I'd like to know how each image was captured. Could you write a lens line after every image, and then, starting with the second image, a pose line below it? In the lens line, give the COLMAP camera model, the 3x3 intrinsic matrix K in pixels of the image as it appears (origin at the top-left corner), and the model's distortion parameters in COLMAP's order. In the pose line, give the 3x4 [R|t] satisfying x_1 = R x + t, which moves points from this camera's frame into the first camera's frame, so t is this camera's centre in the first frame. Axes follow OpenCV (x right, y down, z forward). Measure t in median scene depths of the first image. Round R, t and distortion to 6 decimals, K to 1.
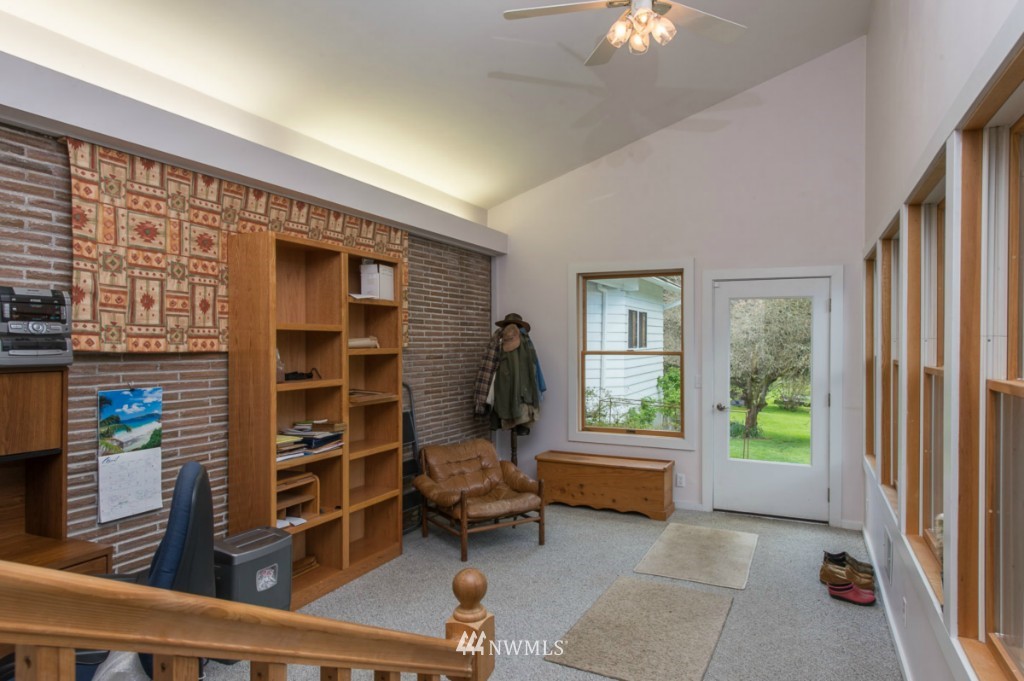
lens RADIAL K [[625.7, 0, 512.8], [0, 625.7, 344.0], [0, 0, 1]] dist [0.000758, -0.000693]
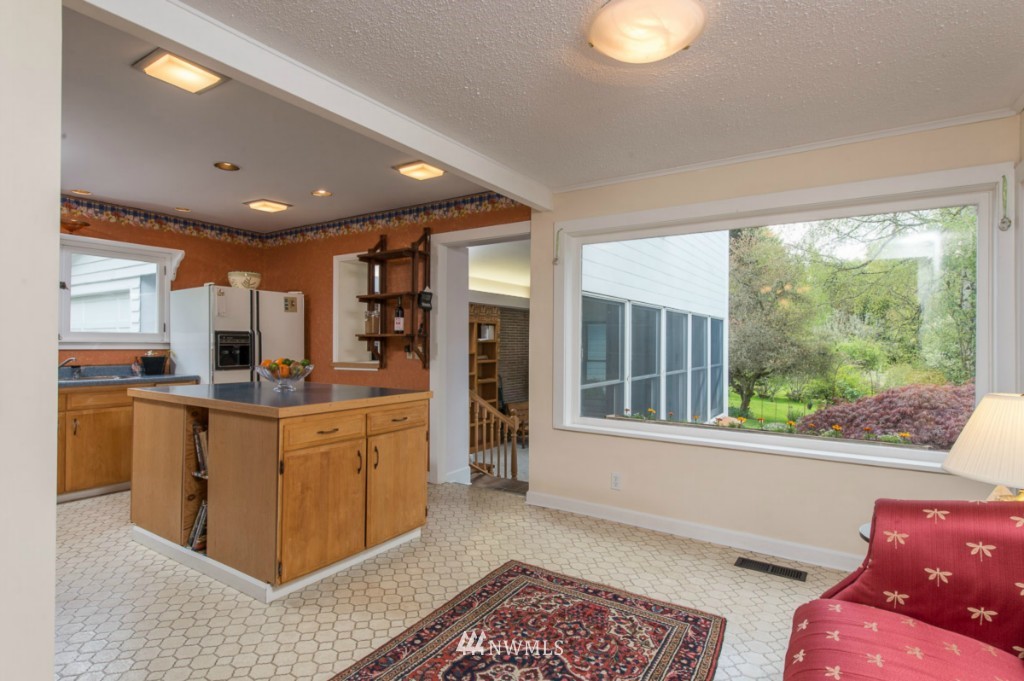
lens RADIAL K [[524.5, 0, 508.6], [0, 524.5, 340.8], [0, 0, 1]] dist [0.001764, 0.000066]
pose [[0.991865, 0.000997, -0.127288, 0.113479], [-0.001541, 0.999990, -0.004176, -0.056983], [0.127282, 0.004338, 0.991857, -0.941547]]
